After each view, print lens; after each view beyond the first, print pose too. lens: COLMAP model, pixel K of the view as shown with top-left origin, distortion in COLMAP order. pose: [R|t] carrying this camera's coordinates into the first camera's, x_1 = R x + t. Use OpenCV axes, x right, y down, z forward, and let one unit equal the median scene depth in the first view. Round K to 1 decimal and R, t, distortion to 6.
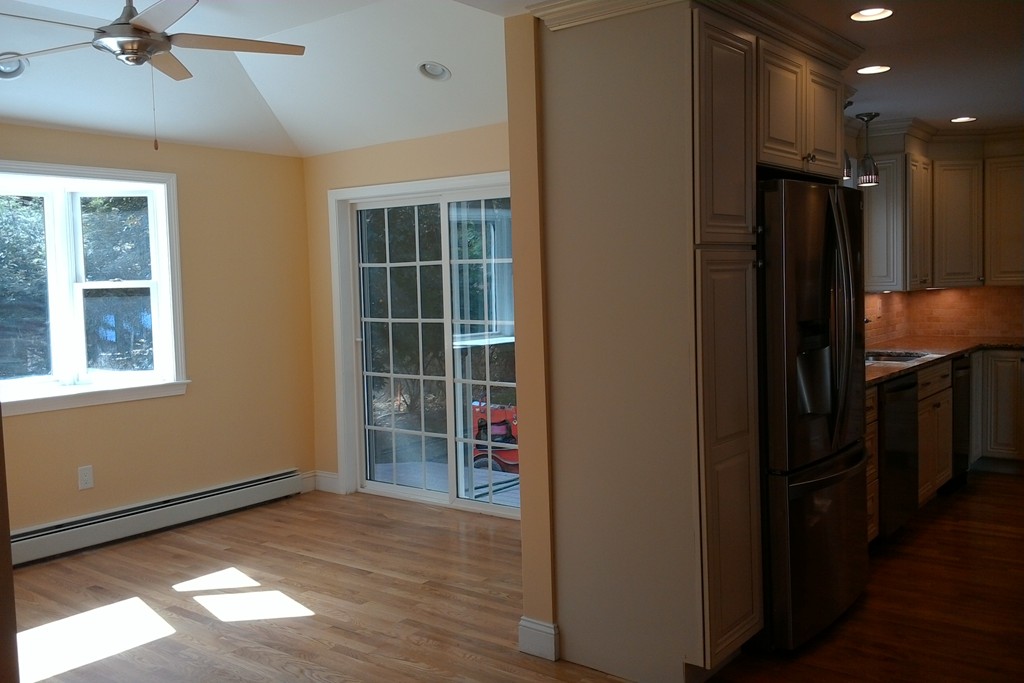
lens RADIAL K [[903.4, 0, 513.6], [0, 903.4, 332.2], [0, 0, 1]] dist [0.098626, -0.035066]
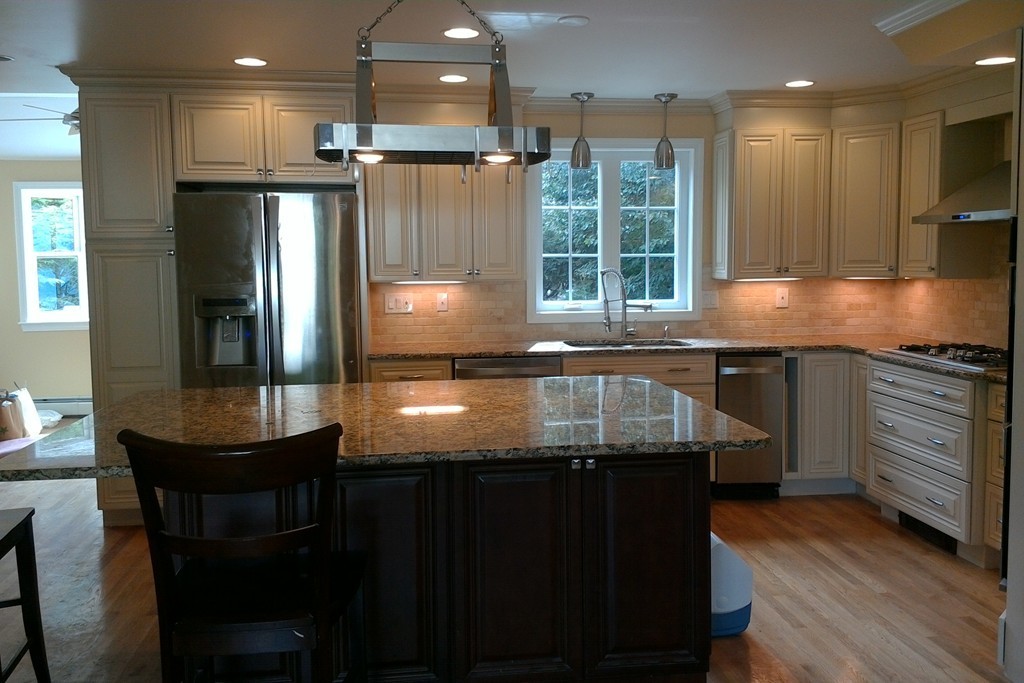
lens RADIAL K [[903.4, 0, 516.7], [0, 903.4, 330.3], [0, 0, 1]] dist [0.098626, -0.035066]
pose [[0.698021, 0.083864, -0.711149, 0.976224], [-0.052878, 0.996444, 0.065607, -0.044464], [0.714122, -0.008191, 0.699973, 0.217956]]
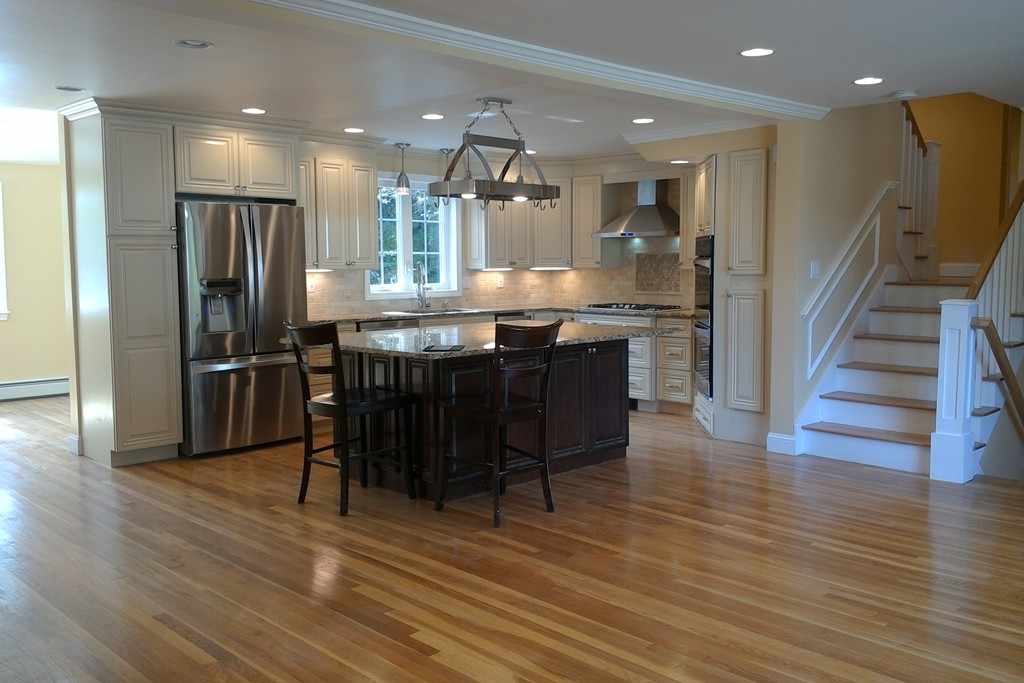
lens RADIAL K [[903.4, 0, 508.4], [0, 903.4, 331.2], [0, 0, 1]] dist [0.098626, -0.035066]
pose [[0.987812, 0.041815, -0.149932, 0.712672], [-0.037427, 0.998788, 0.031971, 0.007101], [0.151087, -0.025969, 0.988179, -0.437721]]
